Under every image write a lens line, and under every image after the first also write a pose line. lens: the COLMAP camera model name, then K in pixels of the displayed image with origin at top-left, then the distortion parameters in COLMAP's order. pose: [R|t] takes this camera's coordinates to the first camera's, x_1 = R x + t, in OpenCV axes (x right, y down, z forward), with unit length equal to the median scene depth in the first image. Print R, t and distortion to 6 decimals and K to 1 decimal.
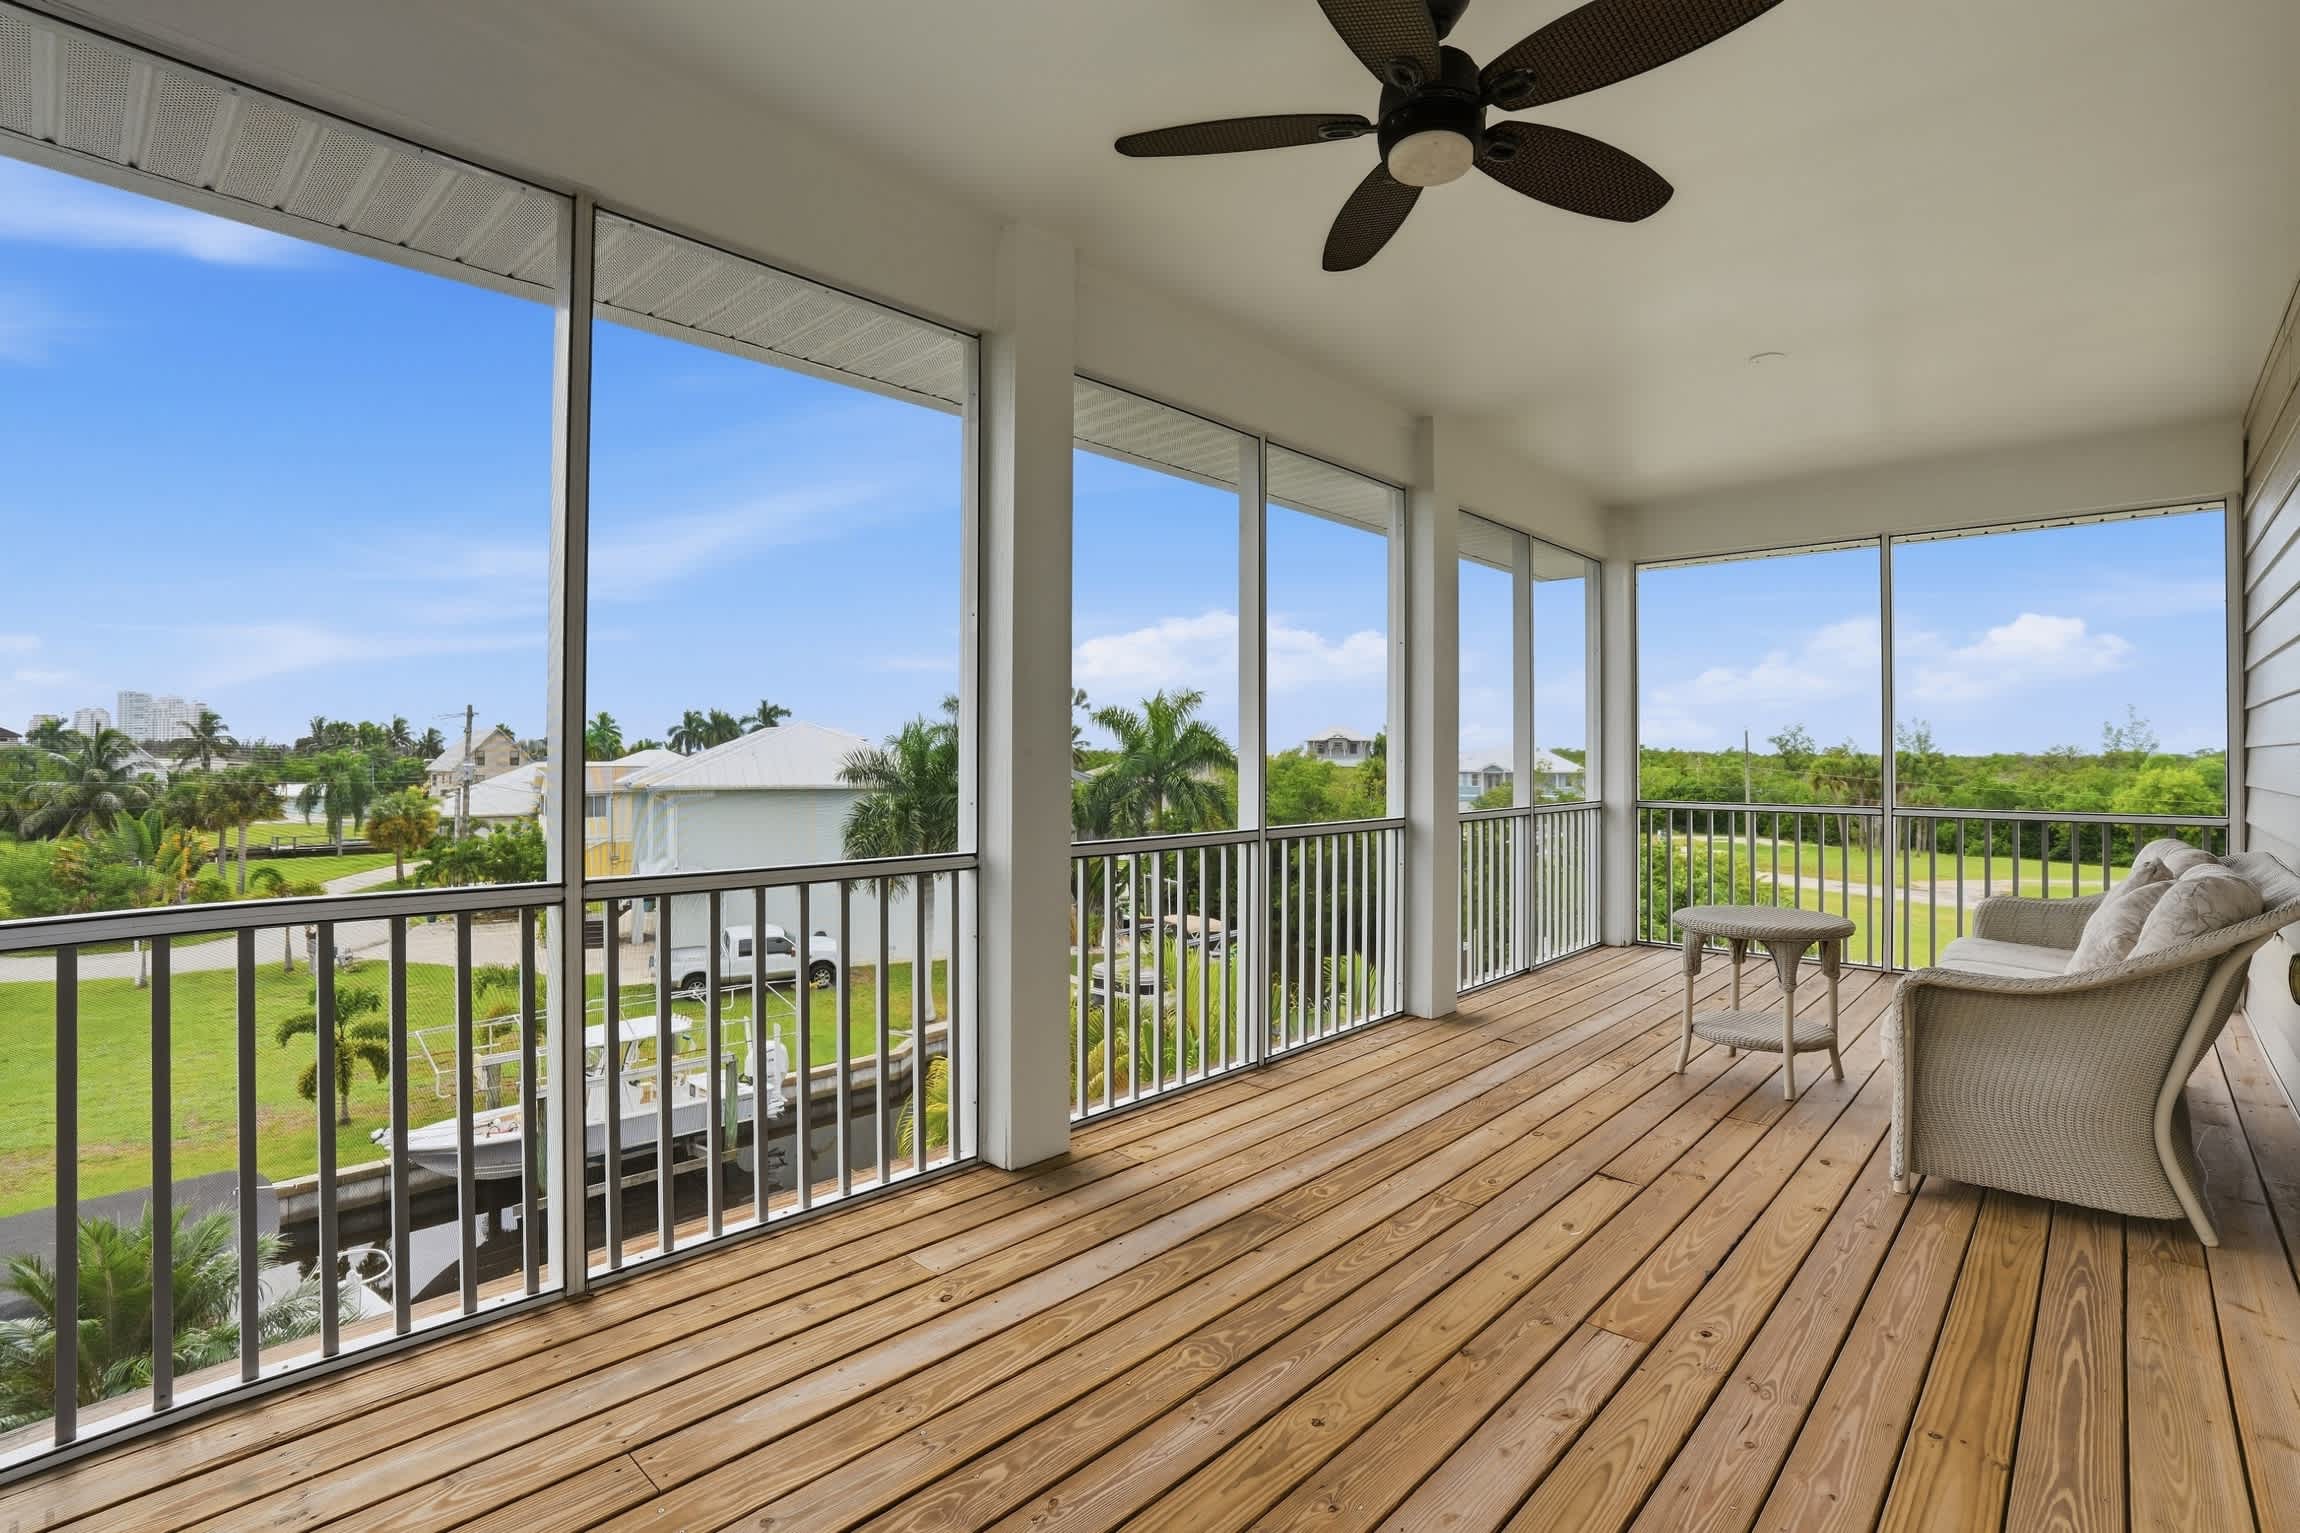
lens RADIAL K [[1052.5, 0, 1143.0], [0, 1052.5, 763.7], [0, 0, 1]] dist [-0.021047, -0.000093]
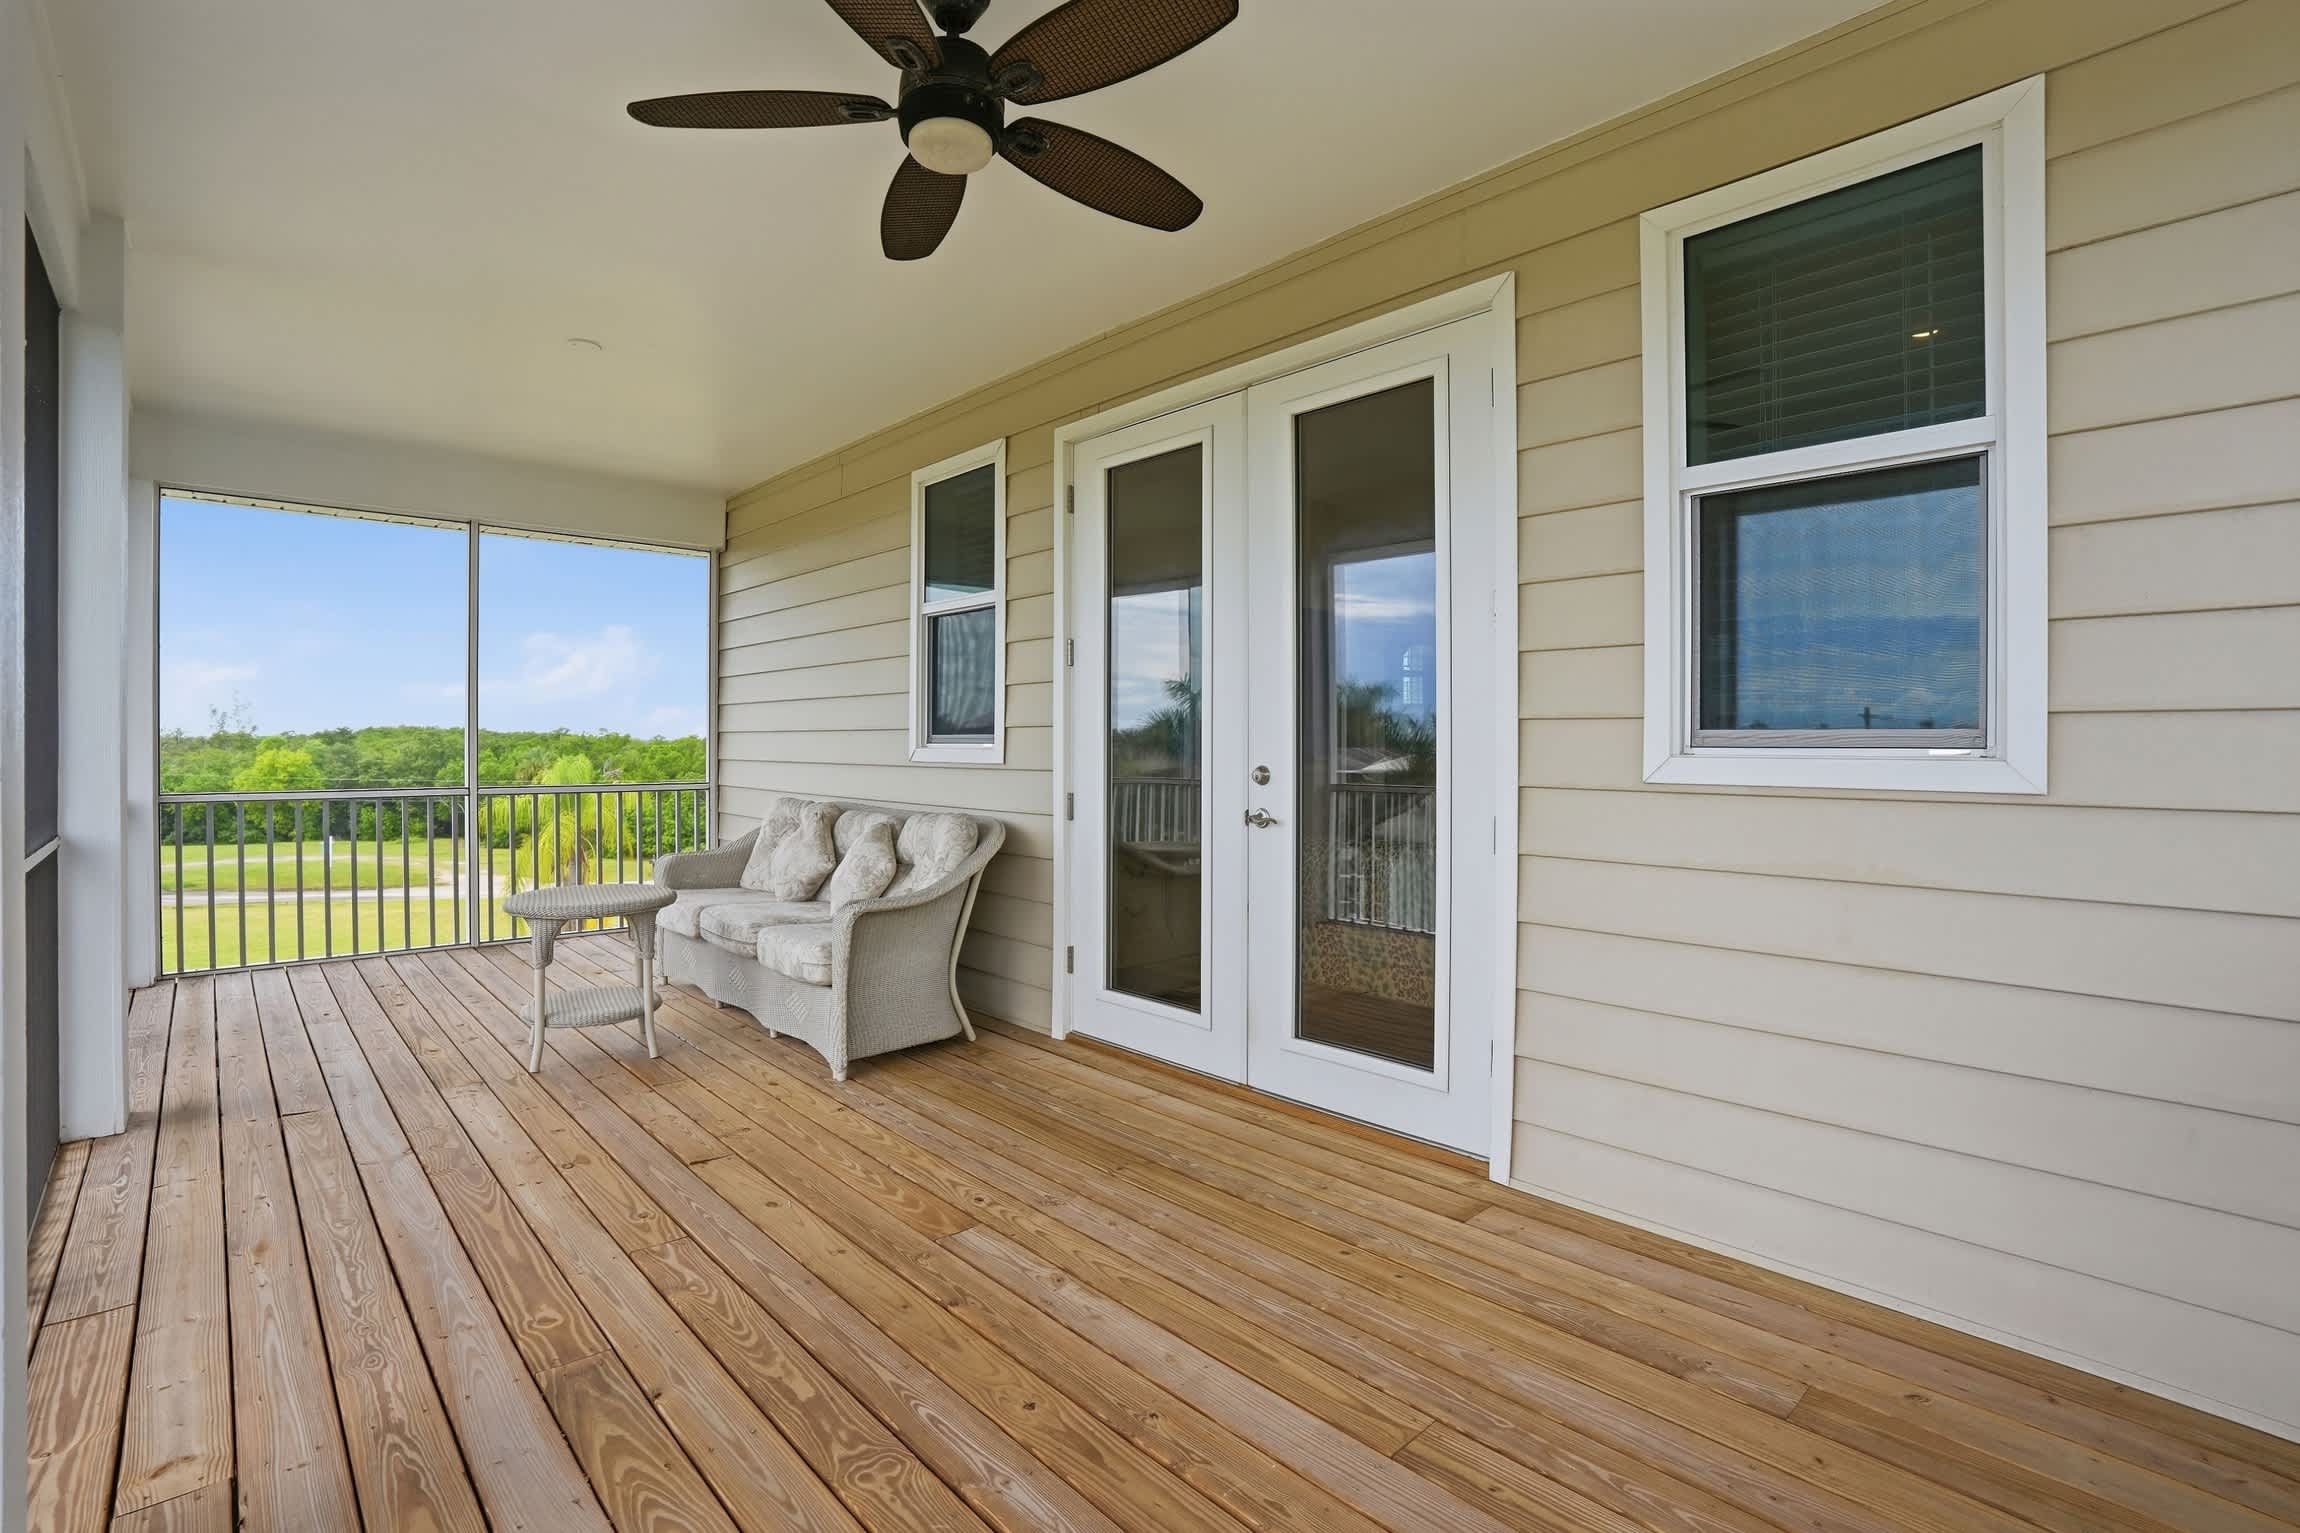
lens RADIAL K [[1052.5, 0, 1143.0], [0, 1052.5, 762.3], [0, 0, 1]] dist [-0.021047, -0.000093]
pose [[0.089193, -0.016432, 0.995879, -0.397337], [-0.000318, 0.999863, 0.016526, -0.000161], [-0.996014, -0.001791, 0.089175, 0.394581]]
